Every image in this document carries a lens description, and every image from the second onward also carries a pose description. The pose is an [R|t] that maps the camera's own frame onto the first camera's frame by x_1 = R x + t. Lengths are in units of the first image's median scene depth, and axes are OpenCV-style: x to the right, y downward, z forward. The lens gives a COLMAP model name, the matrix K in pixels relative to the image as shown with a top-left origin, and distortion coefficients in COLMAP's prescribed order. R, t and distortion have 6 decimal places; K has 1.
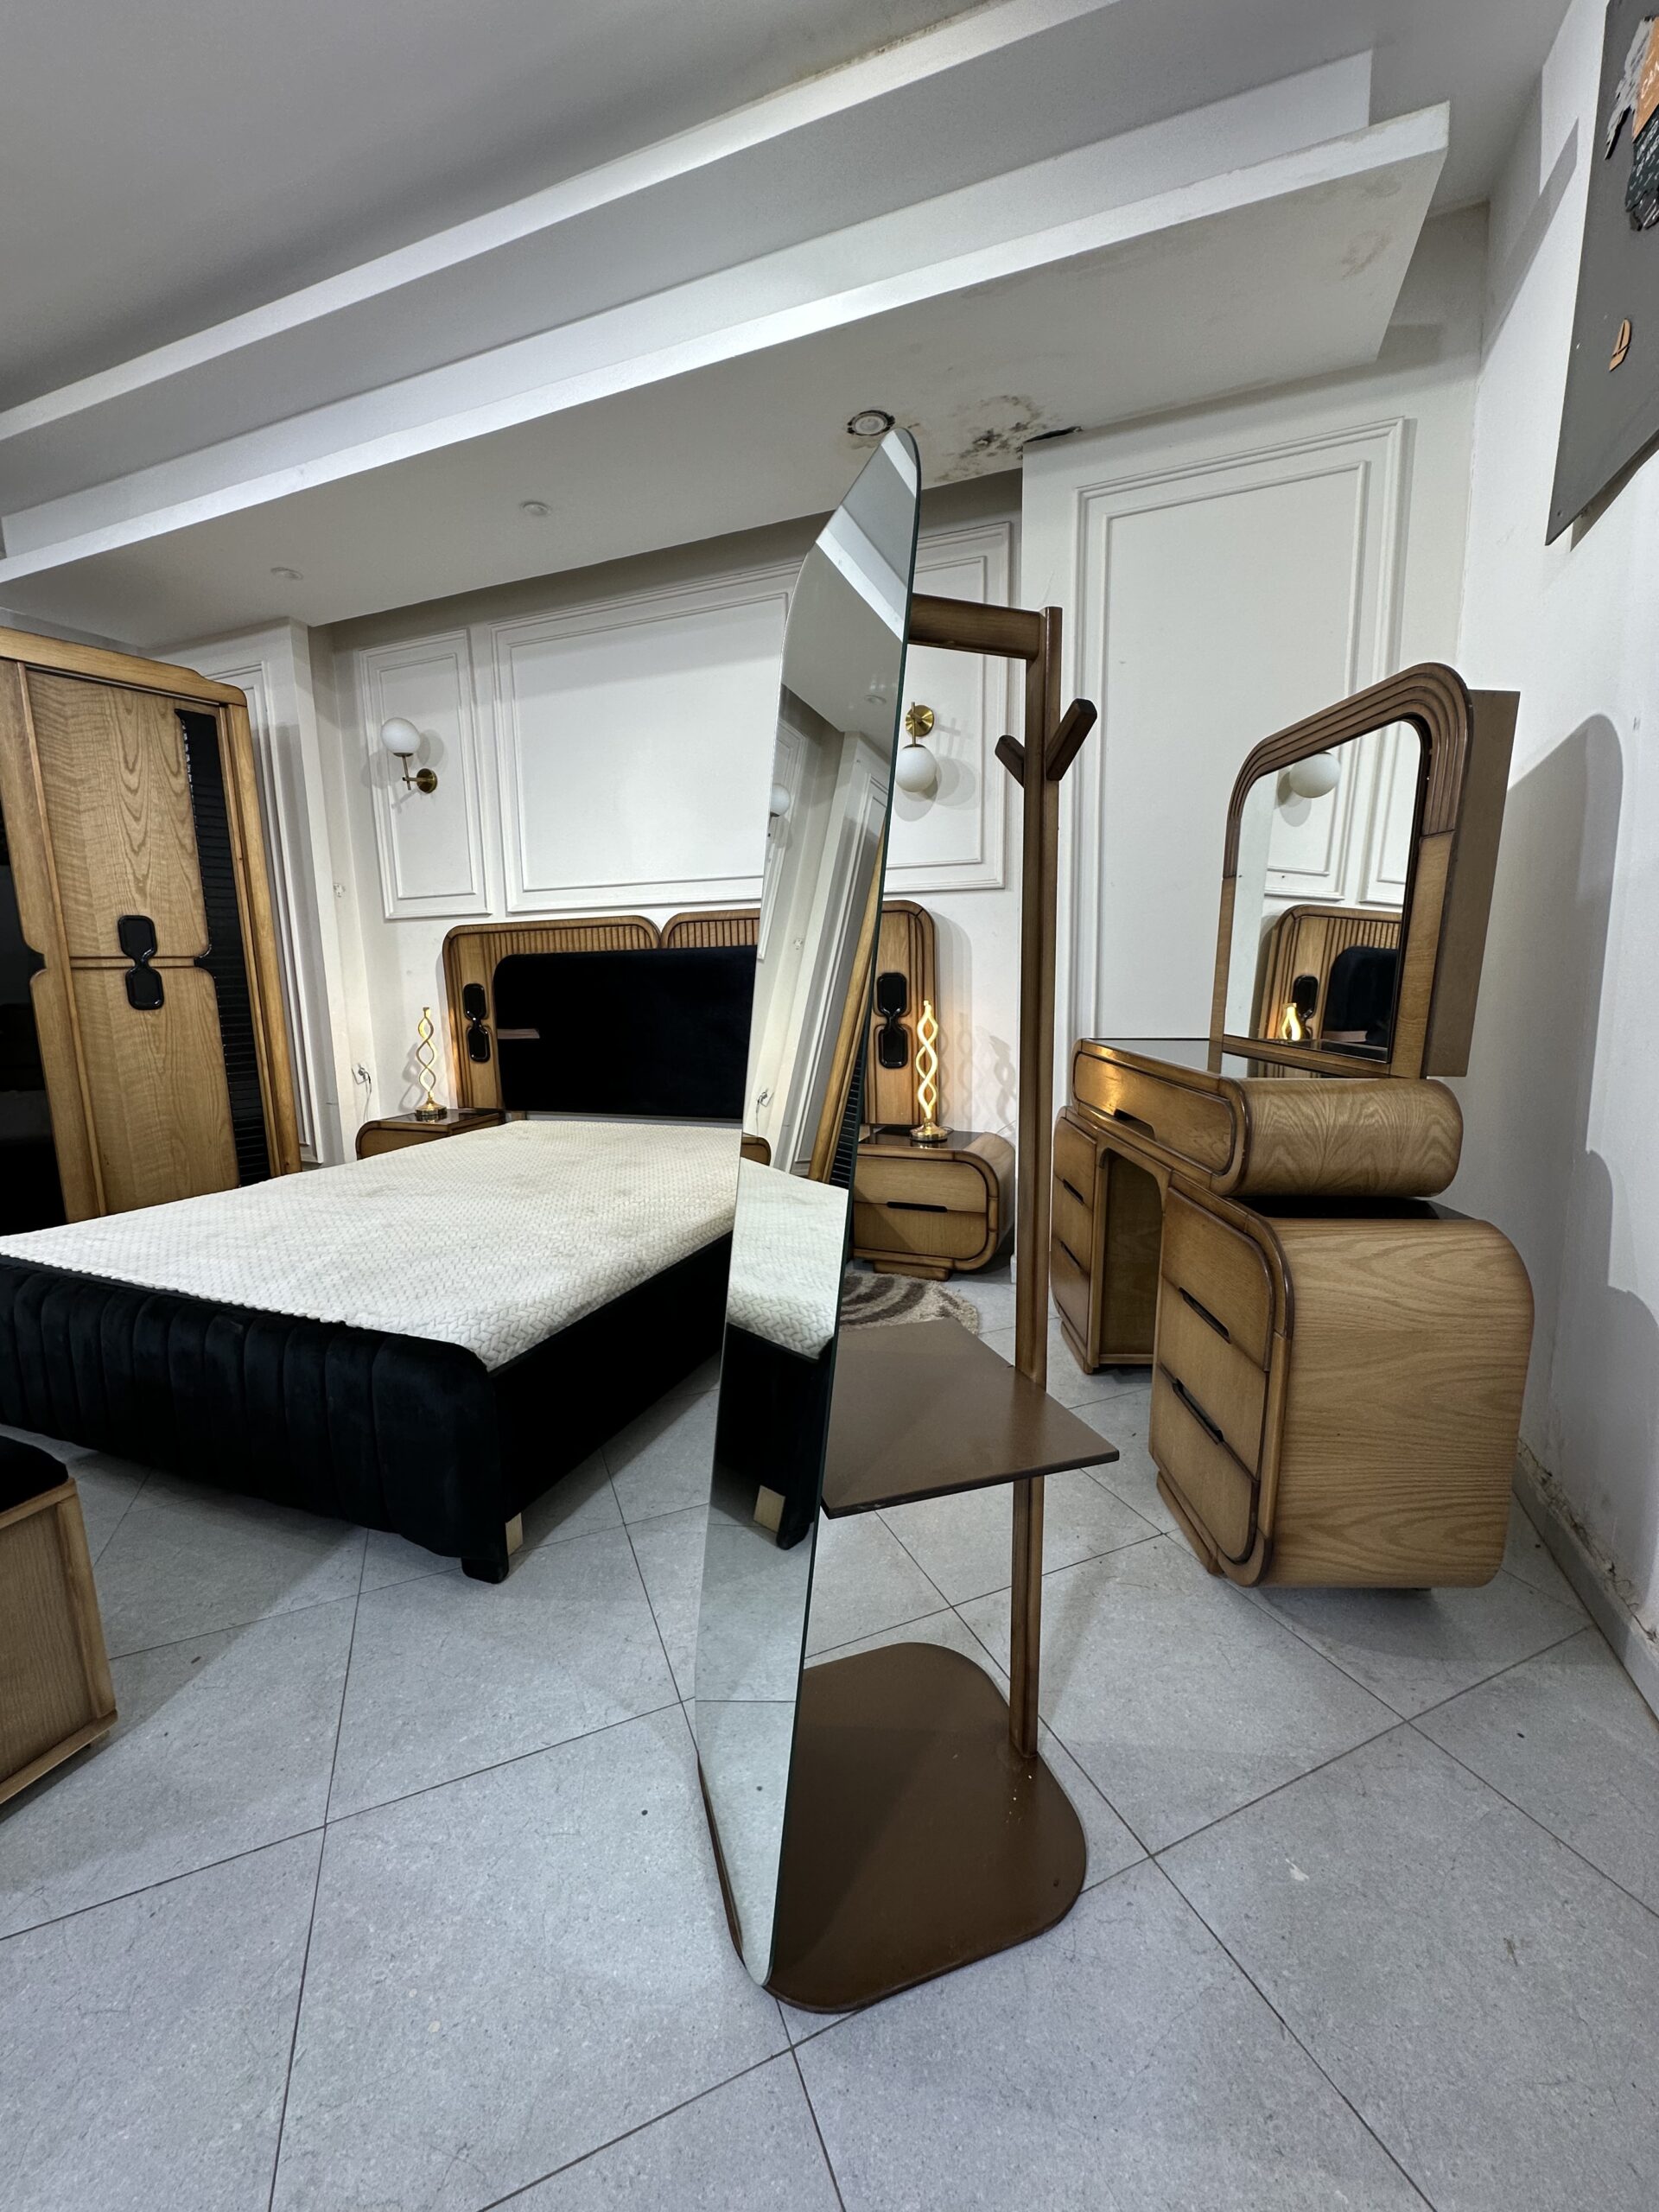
lens RADIAL K [[883.6, 0, 827.2], [0, 883.6, 1107.5], [0, 0, 1]] dist [-0.003916, 0.000069]
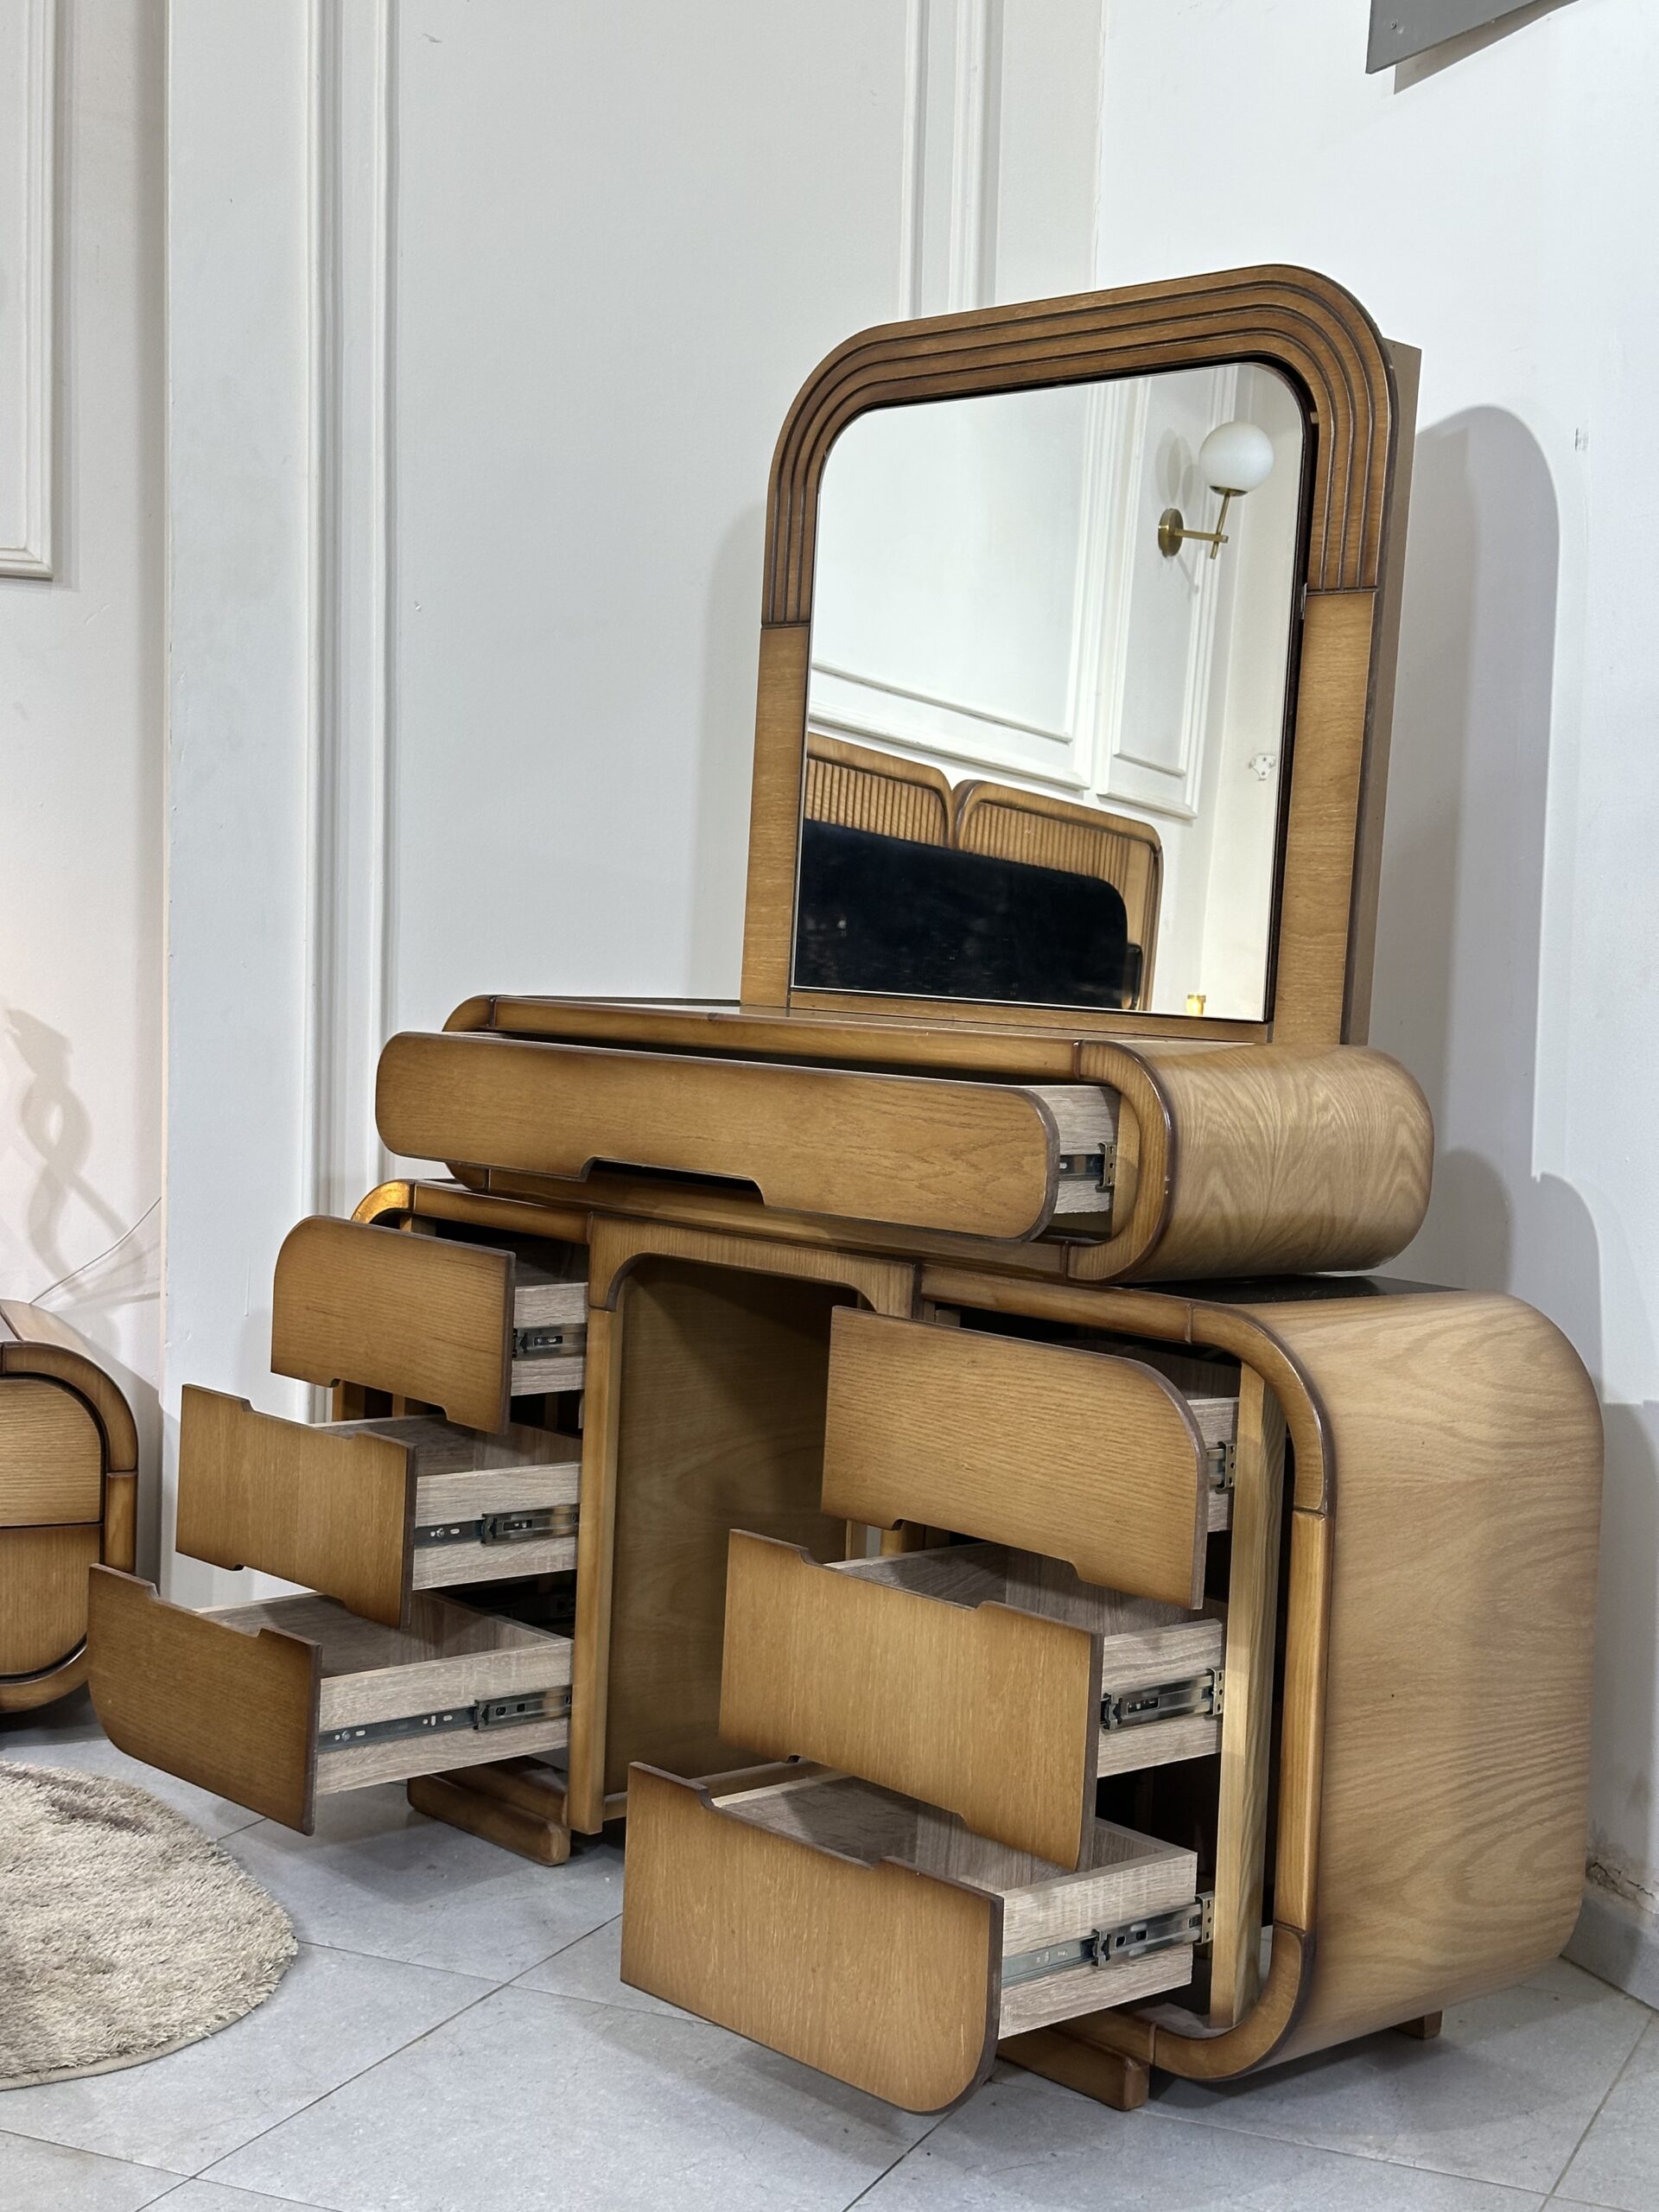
lens RADIAL K [[3115.1, 0, 787.6], [0, 3115.1, 1108.9], [0, 0, 1]] dist [0.099624, 0.037433]
pose [[0.746541, -0.008213, 0.665289, -0.381667], [0.062960, 0.996309, -0.058350, 0.043605], [-0.662354, 0.085447, 0.744302, -0.077268]]
